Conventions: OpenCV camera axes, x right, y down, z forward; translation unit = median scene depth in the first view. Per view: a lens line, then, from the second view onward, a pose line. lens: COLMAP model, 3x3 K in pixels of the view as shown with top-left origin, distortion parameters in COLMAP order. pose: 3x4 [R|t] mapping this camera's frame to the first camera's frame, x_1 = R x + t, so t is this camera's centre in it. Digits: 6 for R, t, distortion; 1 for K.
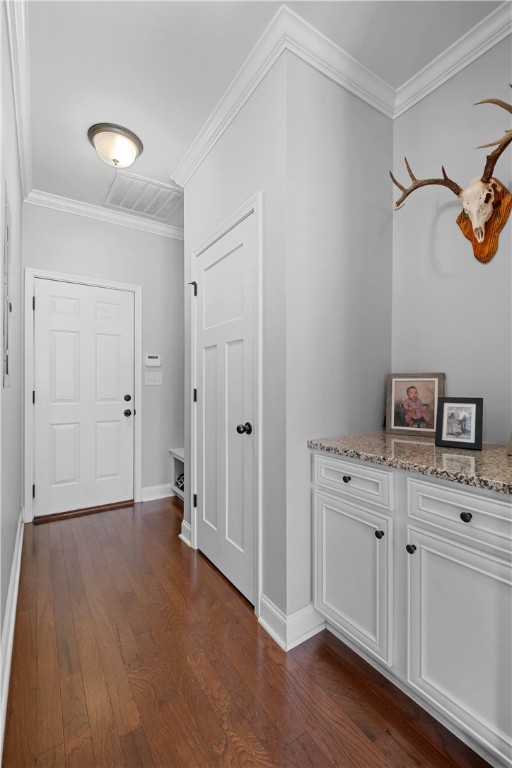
lens RADIAL K [[332.9, 0, 255.0], [0, 332.9, 383.8], [0, 0, 1]] dist [0.000273, -0.004896]
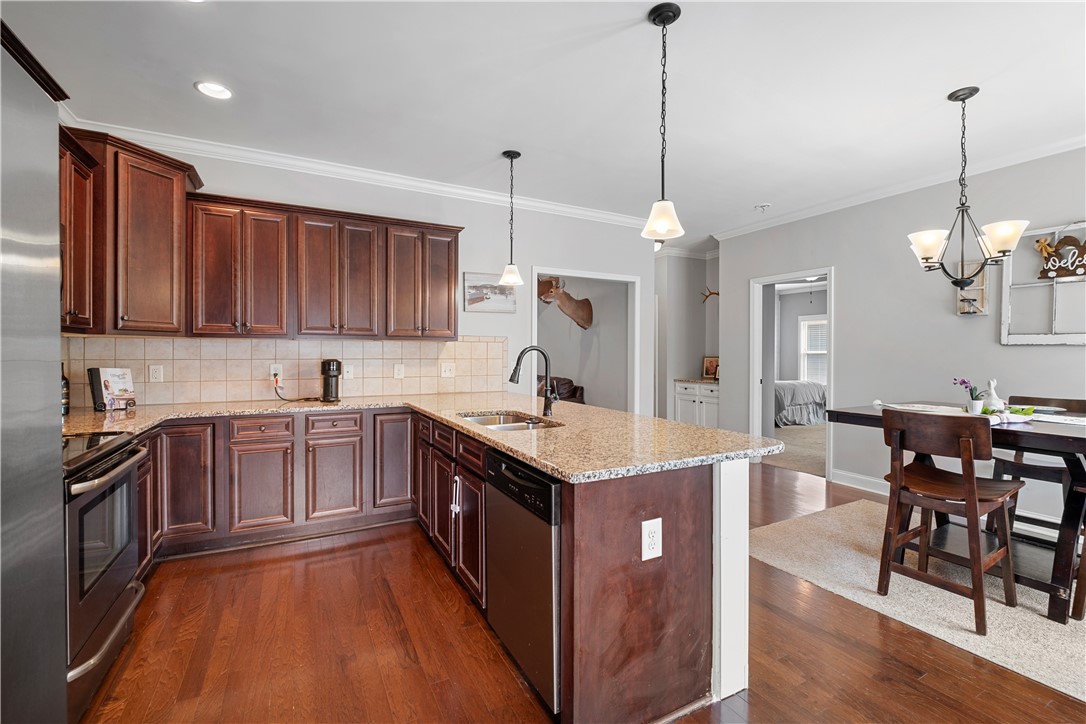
lens RADIAL K [[470.7, 0, 546.4], [0, 470.7, 354.9], [0, 0, 1]] dist [0.000273, -0.004896]
pose [[0.996876, 0.002444, -0.078945, -0.681291], [-0.002413, 0.999997, 0.000480, -0.046604], [0.078946, -0.000288, 0.996879, -3.487666]]
